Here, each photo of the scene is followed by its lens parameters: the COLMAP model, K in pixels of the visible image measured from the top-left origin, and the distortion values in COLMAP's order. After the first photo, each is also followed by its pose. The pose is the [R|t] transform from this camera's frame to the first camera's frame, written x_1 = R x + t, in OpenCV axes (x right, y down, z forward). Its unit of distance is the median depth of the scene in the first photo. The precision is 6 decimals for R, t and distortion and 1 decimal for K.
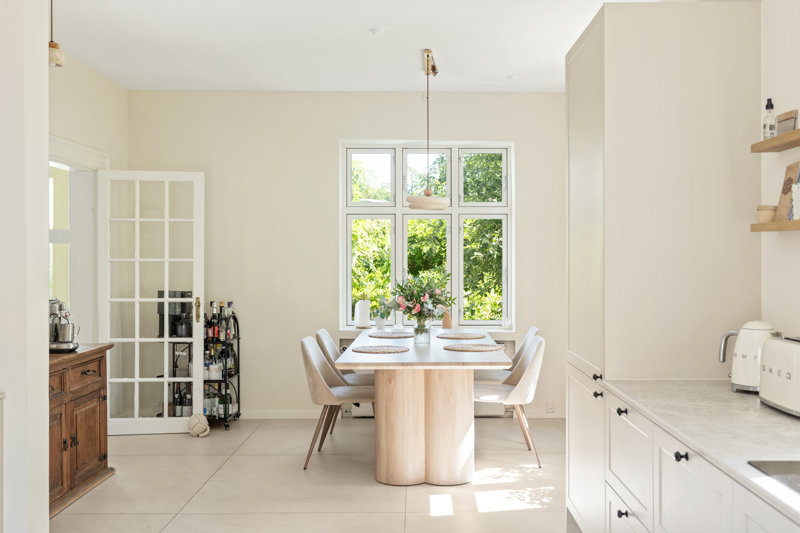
lens RADIAL K [[804.7, 0, 423.8], [0, 804.7, 268.5], [0, 0, 1]] dist [0.049775, -0.002871]
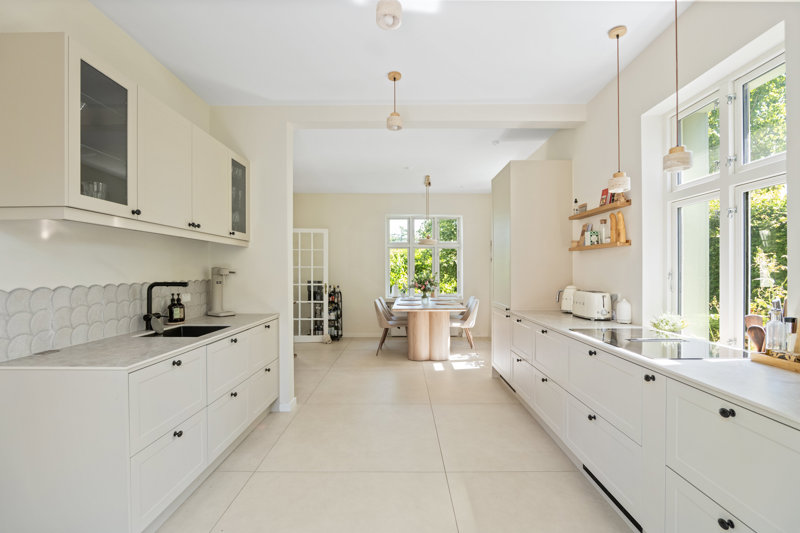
lens RADIAL K [[393.0, 0, 399.1], [0, 393.0, 278.3], [0, 0, 1]] dist [-0.001053, 0.000145]
pose [[0.999857, -0.002092, -0.016800, -0.056598], [0.002183, 0.999983, 0.005416, 0.017072], [0.016788, -0.005452, 0.999844, -0.126119]]
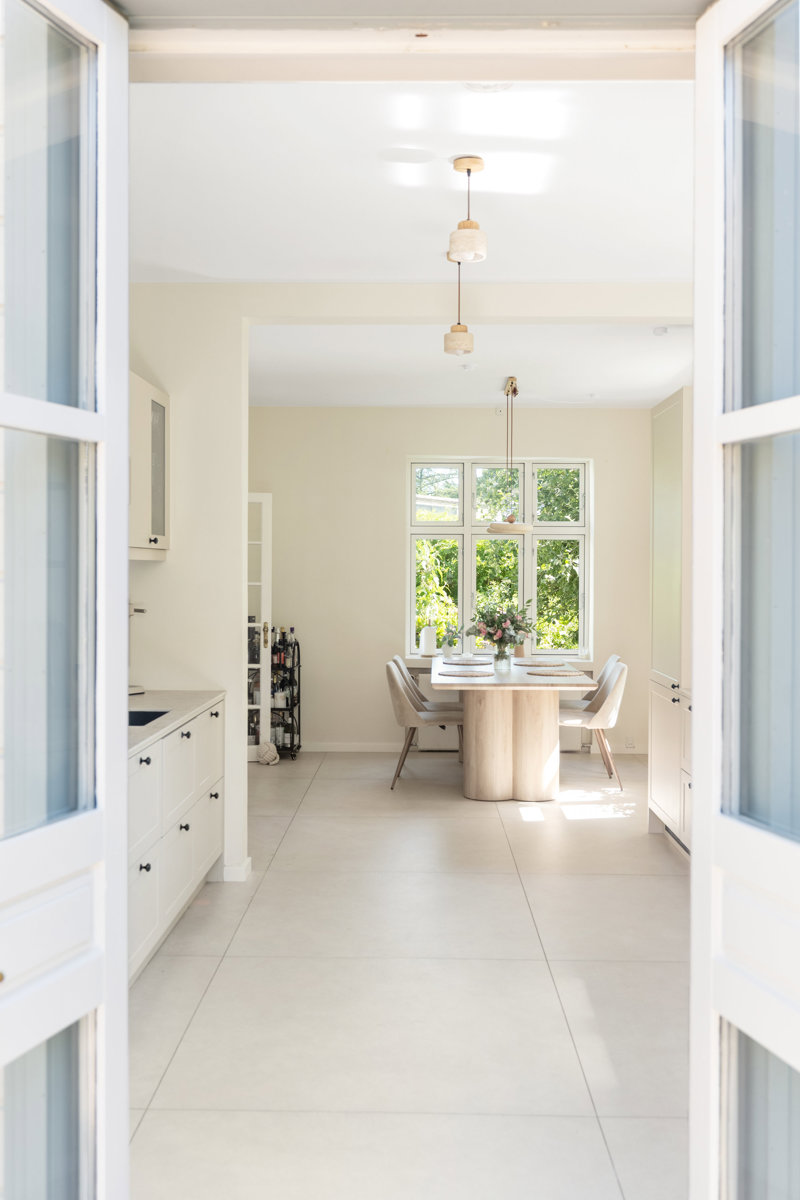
lens RADIAL K [[1207.1, 0, 400.0], [0, 1207.1, 600.0], [0, 0, 1]] dist [0.049775, -0.002871]
pose [[0.999672, 0.005331, -0.025034, -0.090201], [-0.005029, 0.999914, 0.012122, -0.010295], [0.025097, -0.011992, 0.999613, -0.484177]]
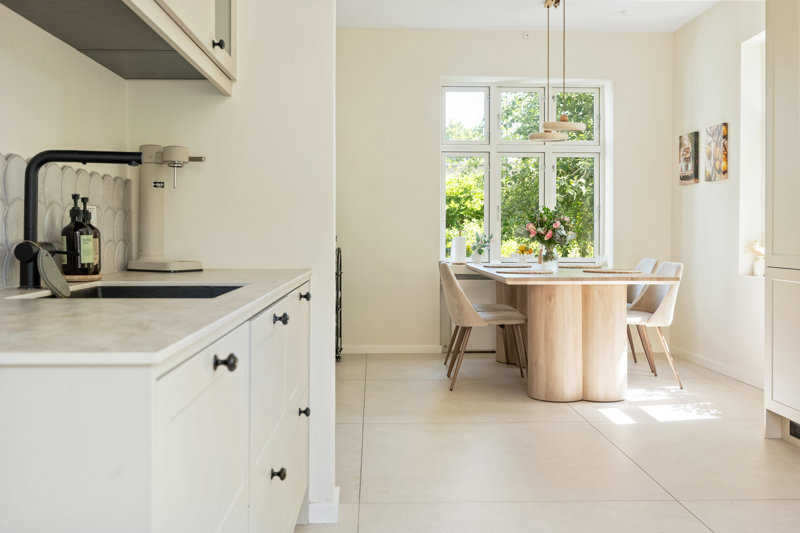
lens RADIAL K [[803.0, 0, 400.6], [0, 803.0, 239.0], [0, 0, 1]] dist [0.066087, -0.309940]
pose [[0.999627, 0.002206, 0.027205, -0.214217], [-0.001993, 0.999967, -0.007874, 0.061112], [-0.027221, 0.007817, 0.999599, -0.002087]]
